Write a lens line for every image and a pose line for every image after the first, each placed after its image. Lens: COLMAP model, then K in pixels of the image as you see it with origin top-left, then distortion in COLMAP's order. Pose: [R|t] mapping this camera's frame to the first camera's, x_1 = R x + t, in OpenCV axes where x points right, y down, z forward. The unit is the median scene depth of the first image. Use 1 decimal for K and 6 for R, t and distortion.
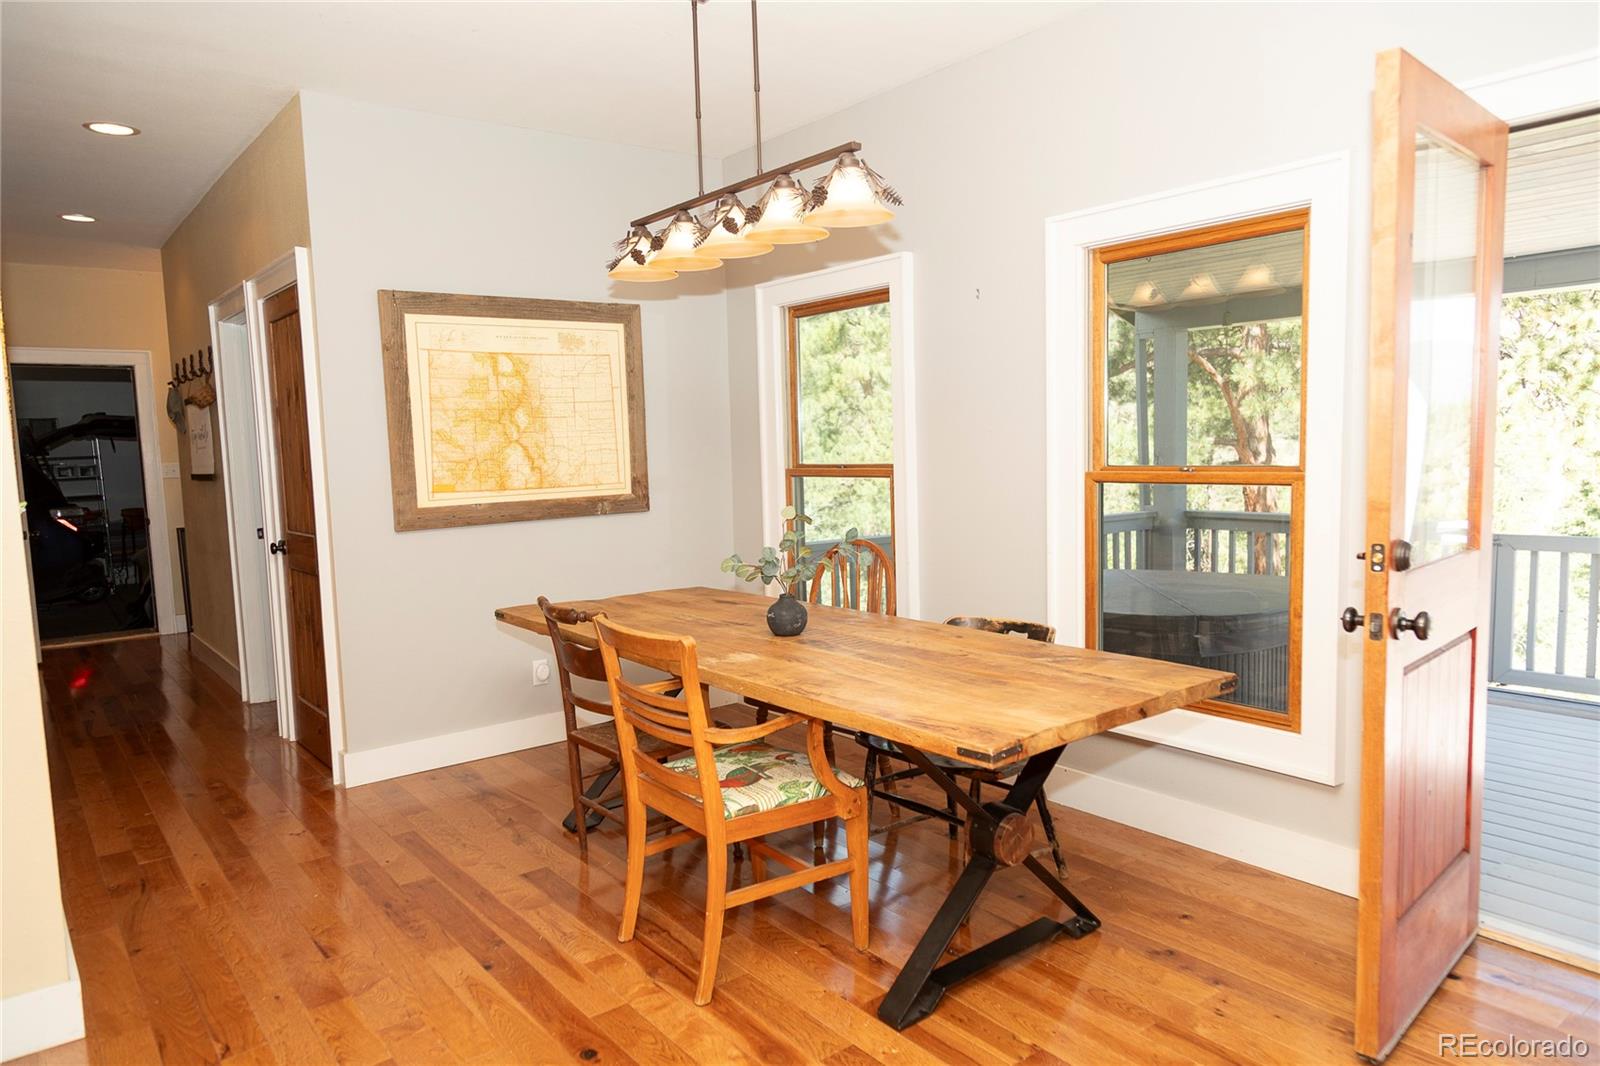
lens RADIAL K [[1070.9, 0, 795.1], [0, 1070.9, 541.1], [0, 0, 1]] dist [0.017838, -0.000211]
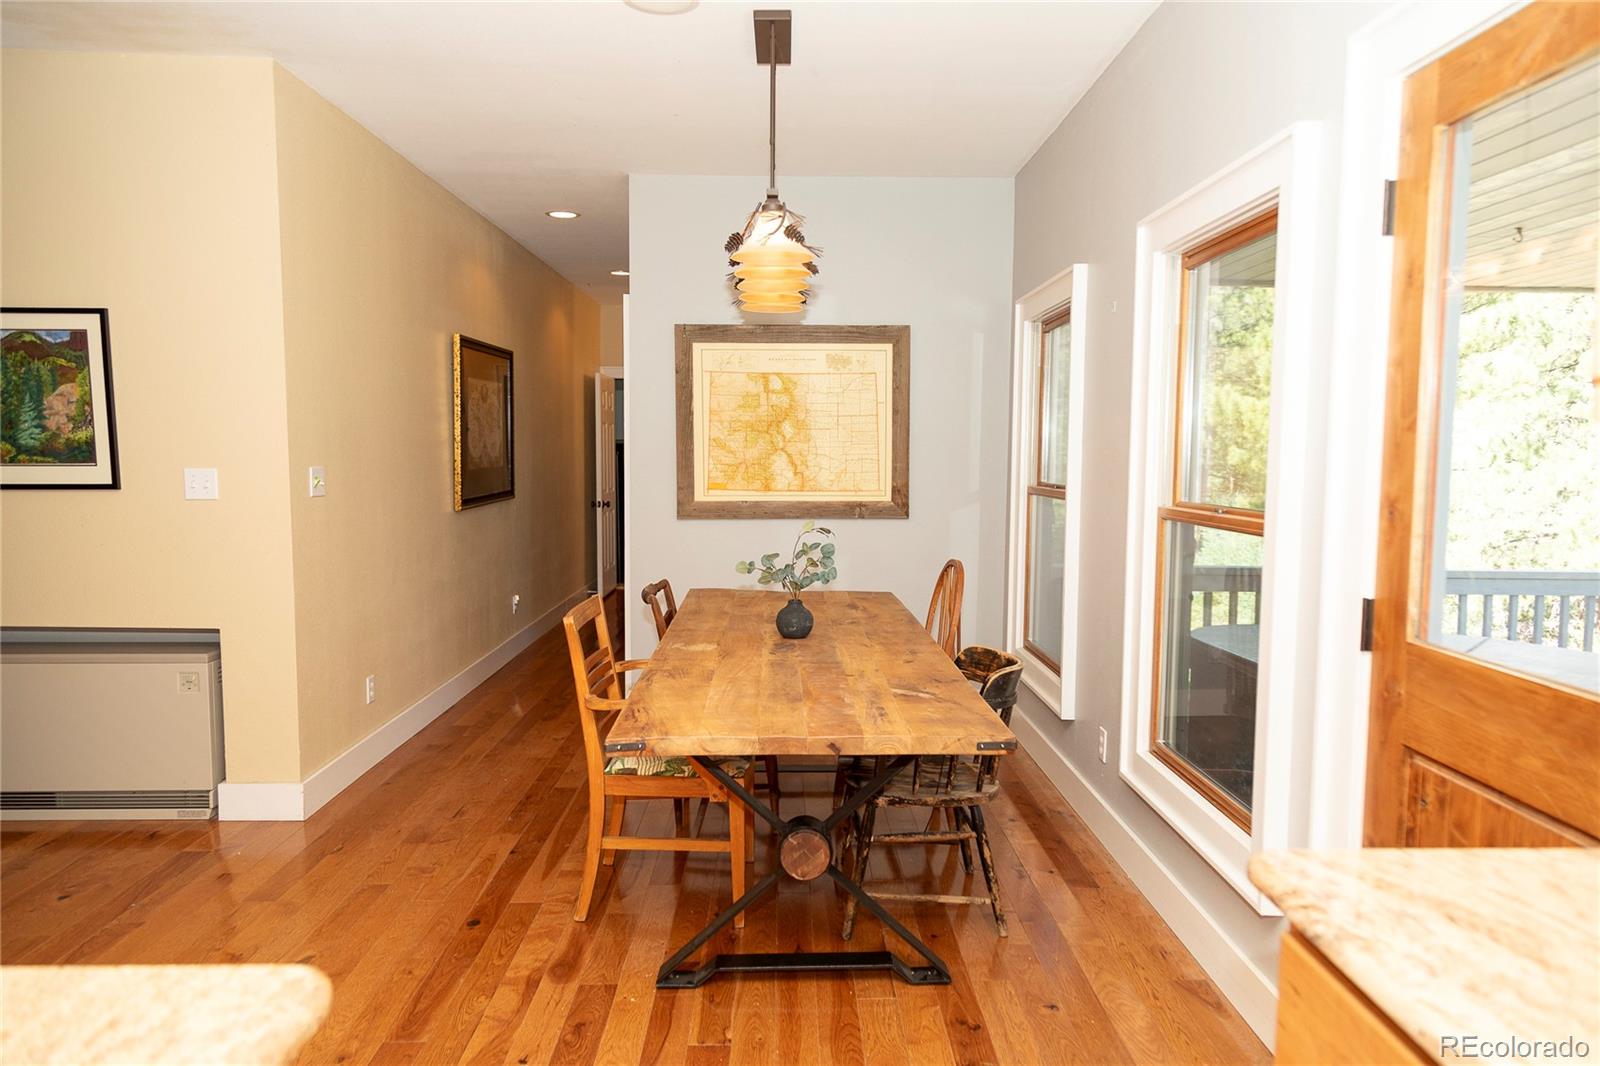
lens RADIAL K [[1066.5, 0, 810.7], [0, 1066.5, 541.8], [0, 0, 1]] dist [0.009508, 0.002089]
pose [[0.797511, 0.086344, -0.597094, 0.465598], [-0.086510, 0.995844, 0.028458, -0.029679], [0.597070, 0.028959, 0.801666, 0.102780]]
